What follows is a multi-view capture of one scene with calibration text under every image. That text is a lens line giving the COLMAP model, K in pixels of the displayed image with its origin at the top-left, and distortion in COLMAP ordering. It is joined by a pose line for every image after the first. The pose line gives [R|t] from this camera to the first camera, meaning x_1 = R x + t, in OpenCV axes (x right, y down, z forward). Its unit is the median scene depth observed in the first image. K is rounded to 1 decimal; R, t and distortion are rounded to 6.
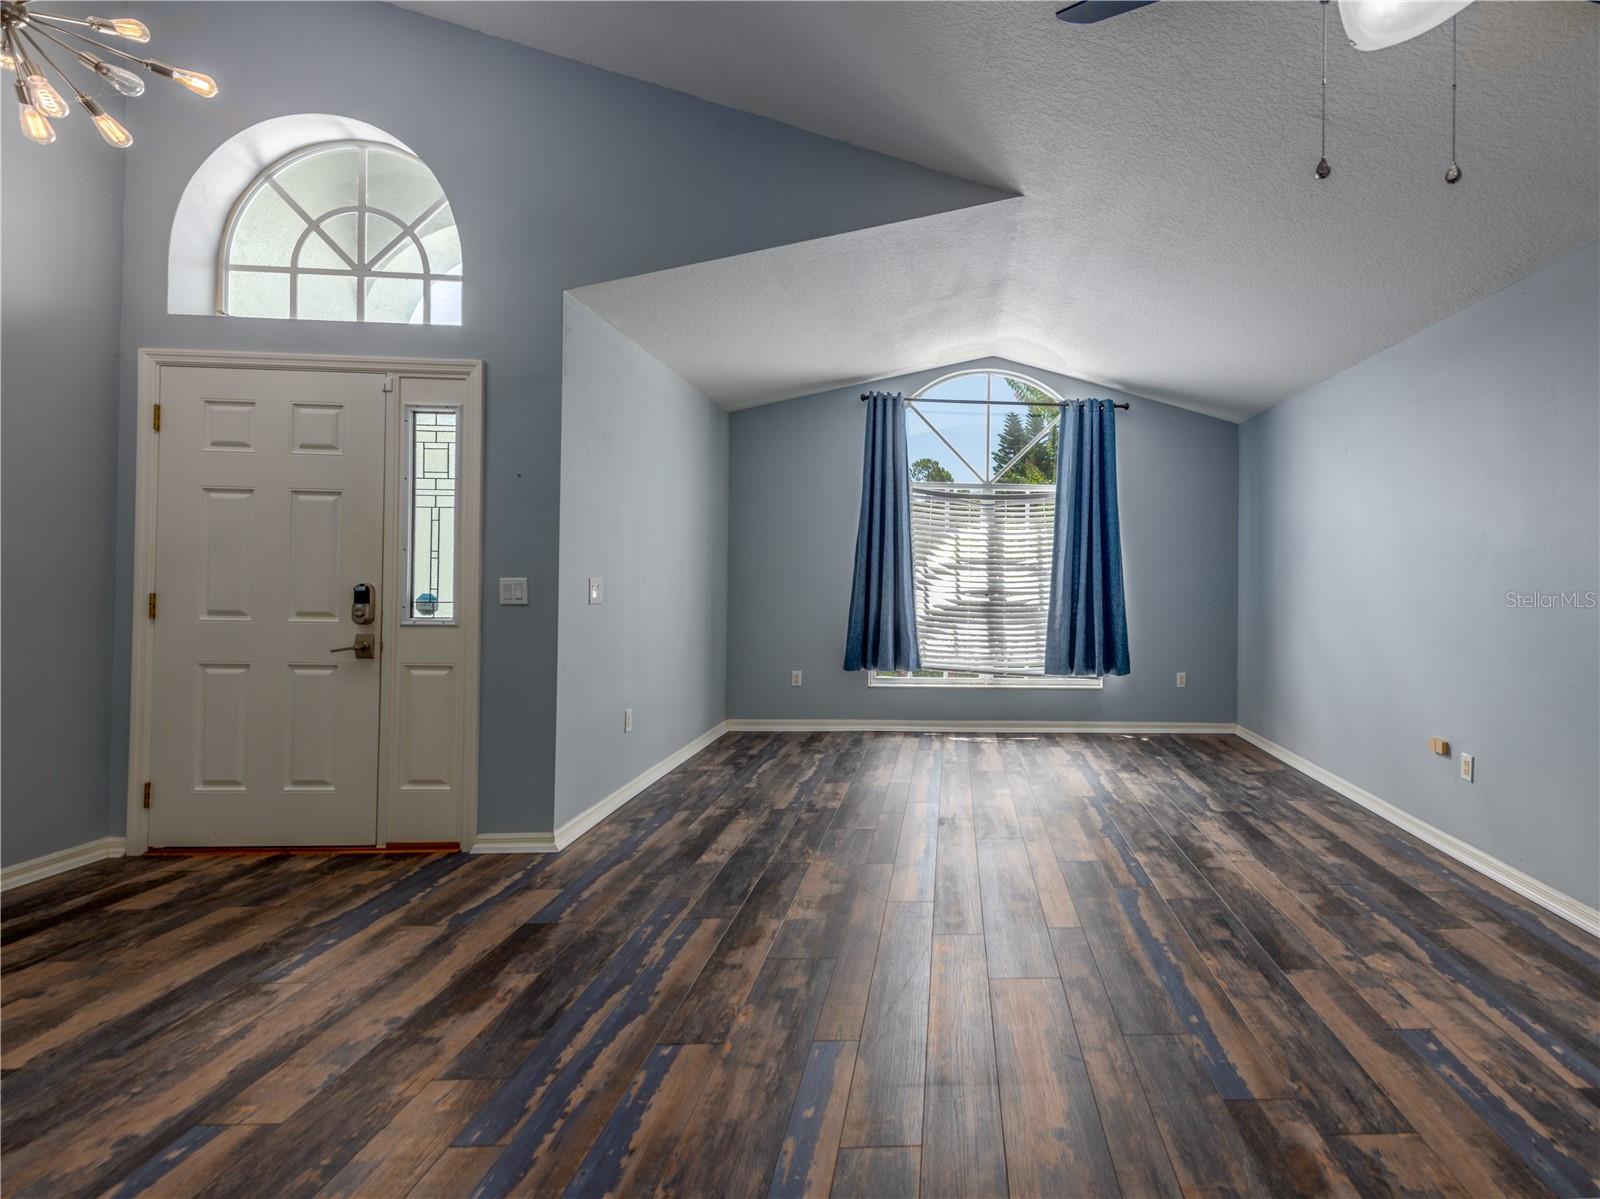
lens RADIAL K [[655.8, 0, 962.1], [0, 655.8, 573.6], [0, 0, 1]] dist [0.012397, -0.001713]
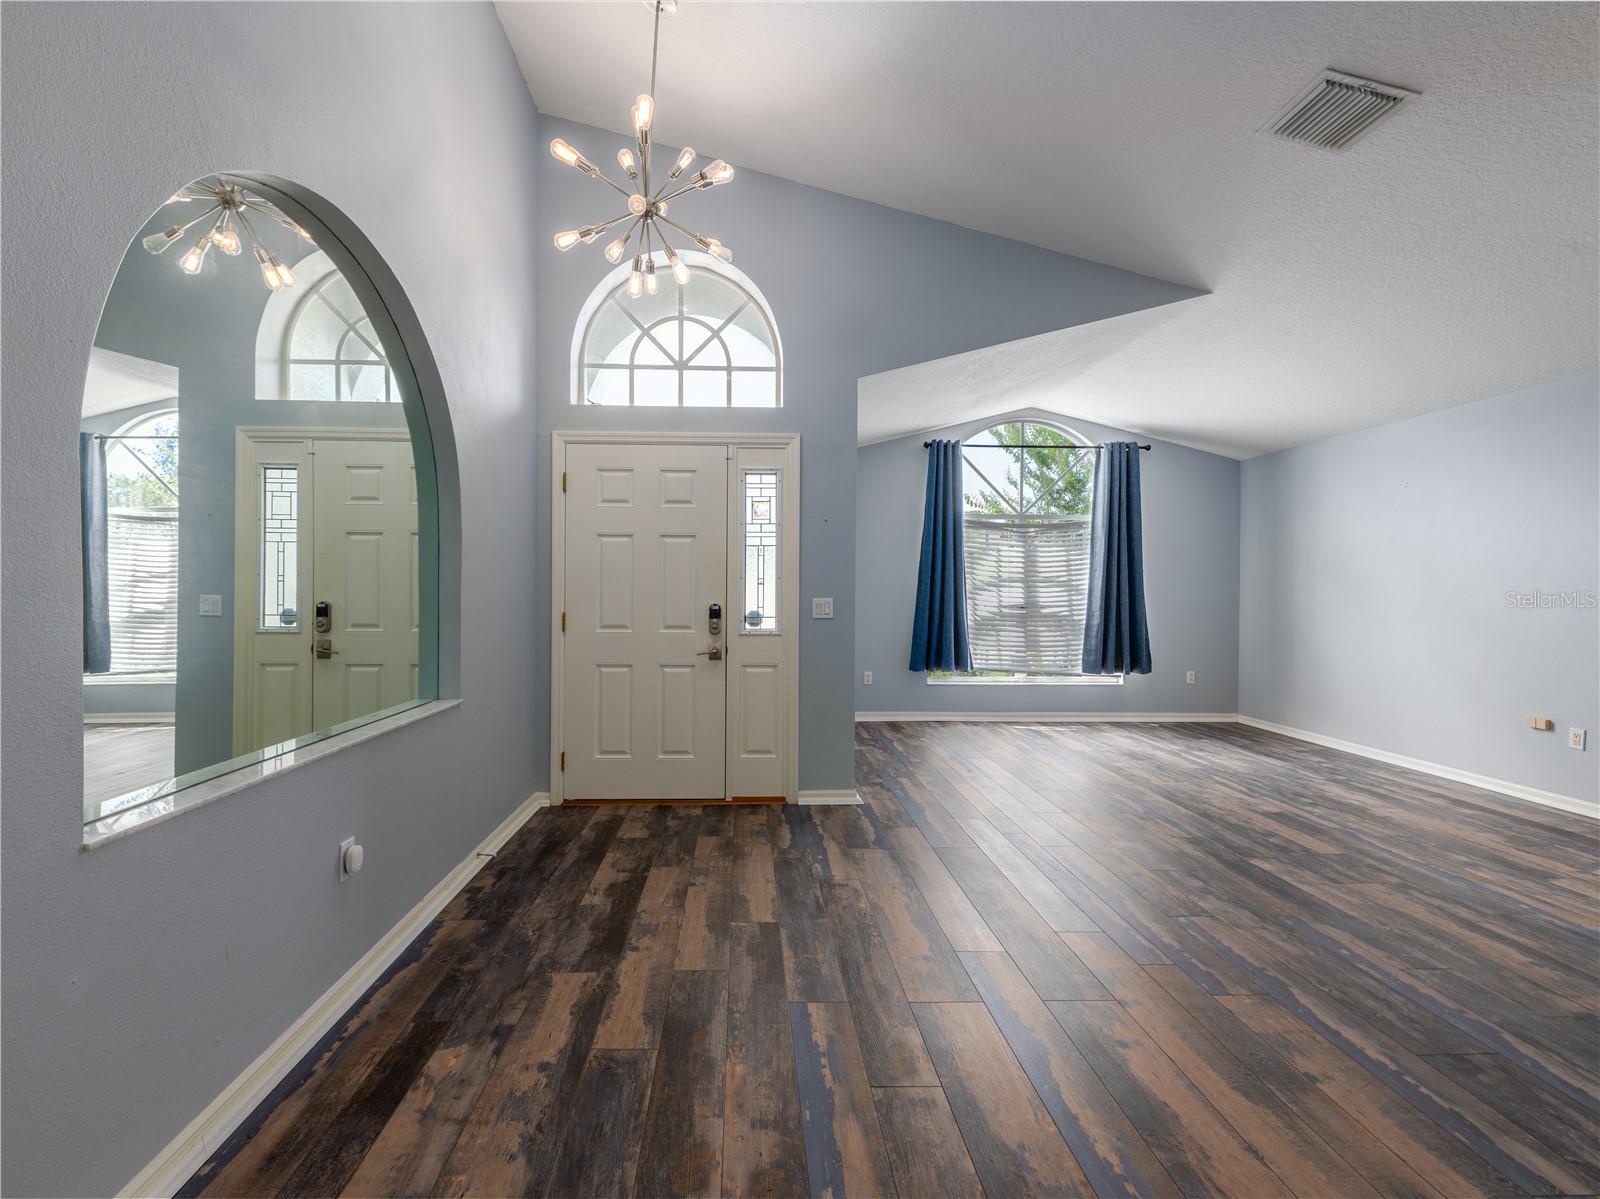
lens RADIAL K [[595.2, 0, 789.2], [0, 595.2, 596.5], [0, 0, 1]] dist [0.007497, -0.000388]
pose [[0.999612, -0.010316, -0.025862, -0.700227], [0.010686, 0.999842, 0.014219, -0.014518], [0.025712, -0.014489, 0.999564, -0.189896]]
